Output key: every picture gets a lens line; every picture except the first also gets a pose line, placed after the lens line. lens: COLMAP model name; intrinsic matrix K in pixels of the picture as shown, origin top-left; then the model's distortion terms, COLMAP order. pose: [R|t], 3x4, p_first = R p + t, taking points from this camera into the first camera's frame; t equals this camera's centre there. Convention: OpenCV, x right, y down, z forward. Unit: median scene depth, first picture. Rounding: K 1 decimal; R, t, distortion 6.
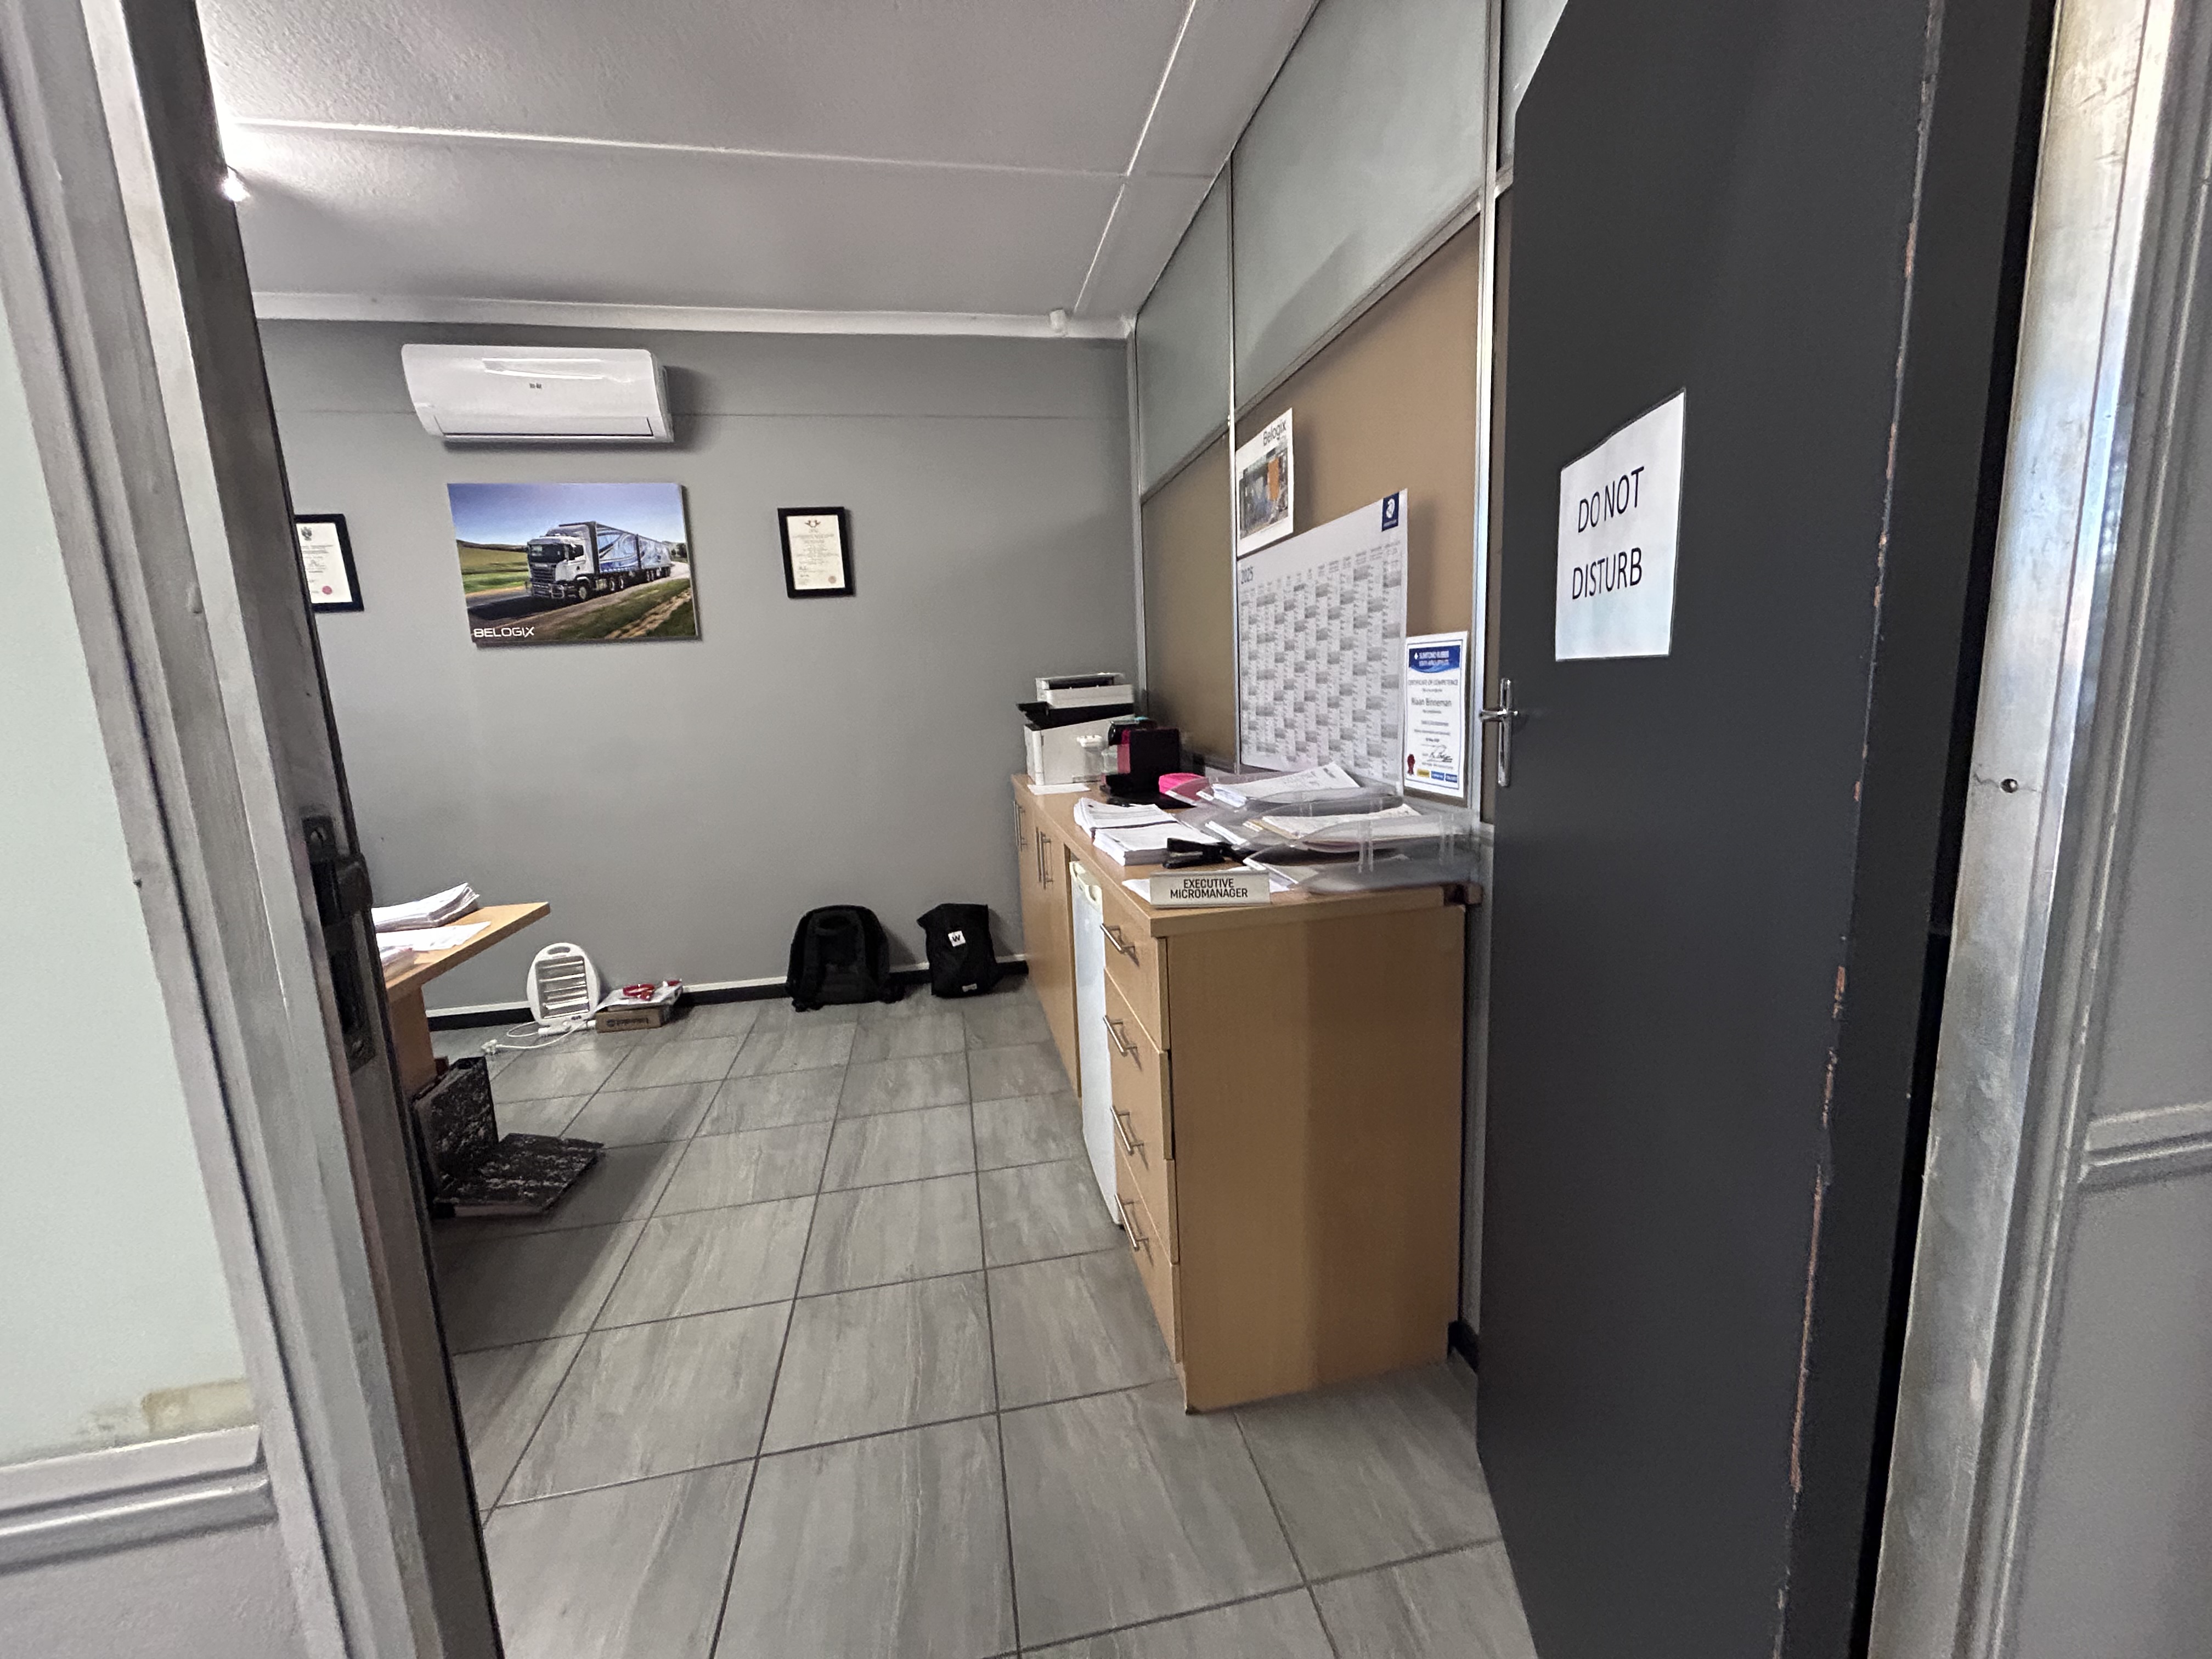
lens RADIAL K [[886.4, 0, 1106.0], [0, 886.4, 829.5], [0, 0, 1]] dist [-0.002475, -0.000203]
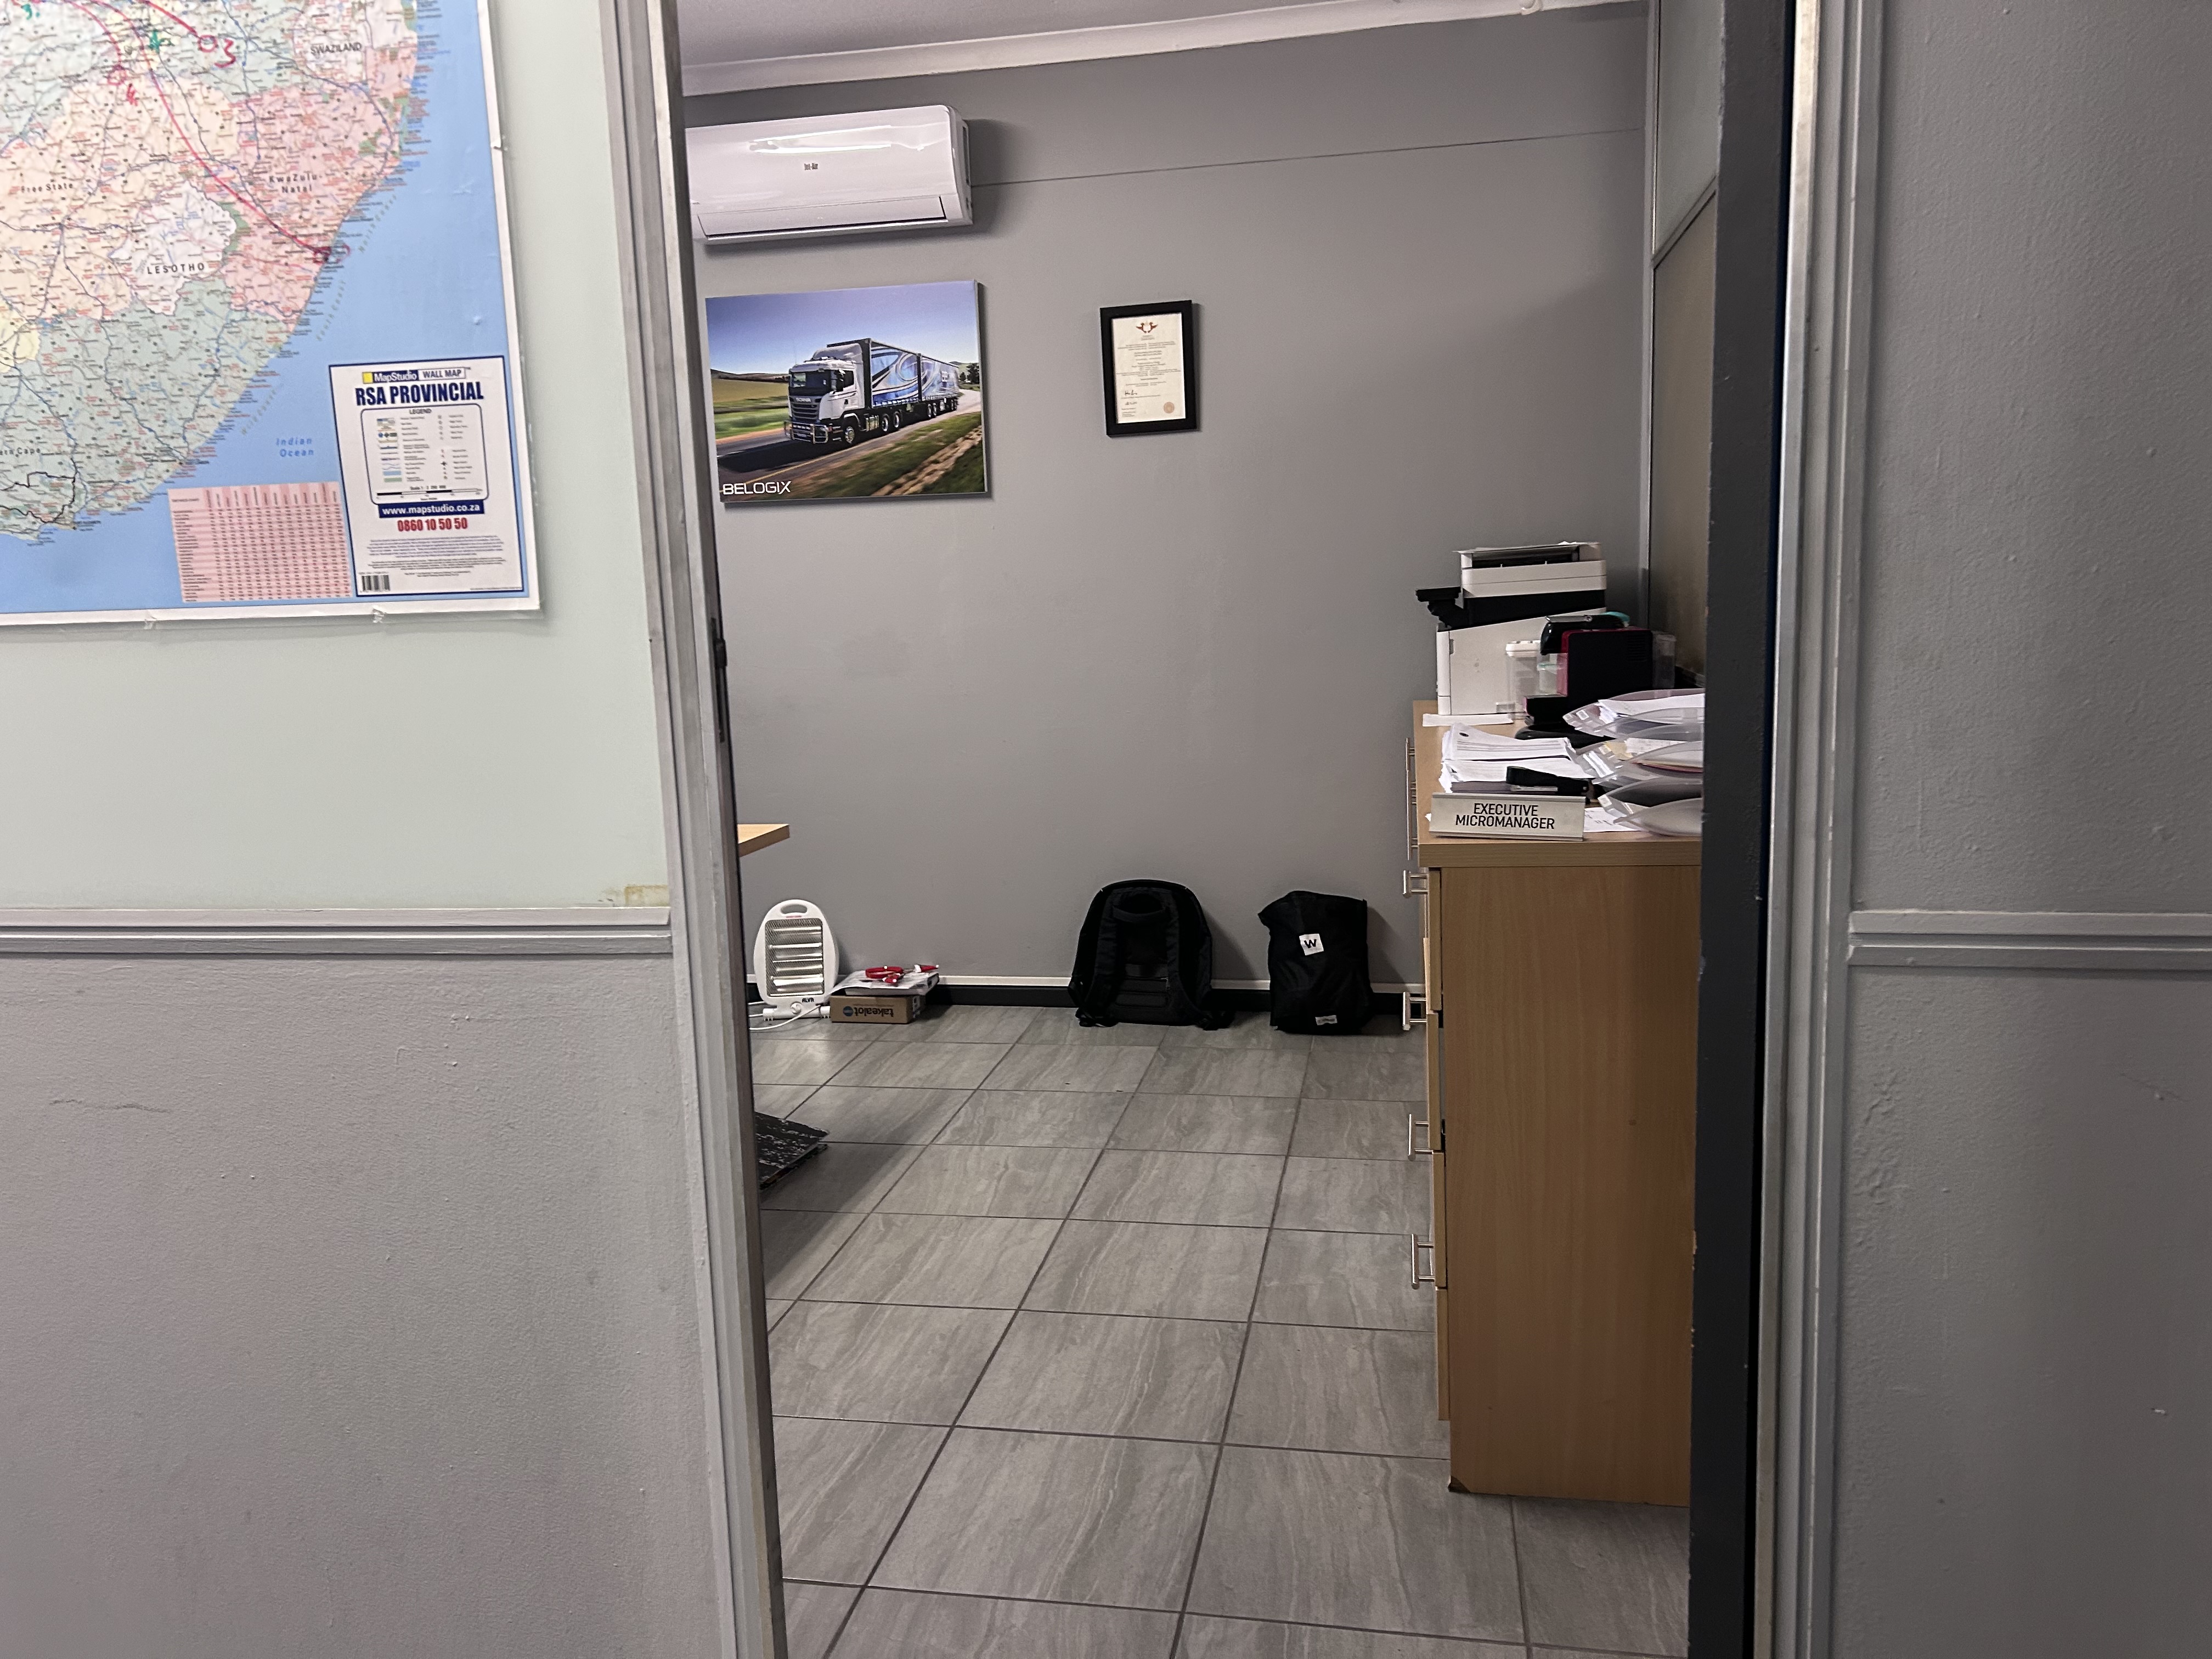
lens RADIAL K [[1564.1, 0, 1105.4], [0, 1564.1, 820.4], [0, 0, 1]] dist [0.075615, -0.002835]
pose [[0.933315, 0.064956, -0.353135, 0.104013], [-0.064810, 0.997822, 0.012250, 0.028205], [0.353162, 0.011454, 0.935492, -0.168528]]
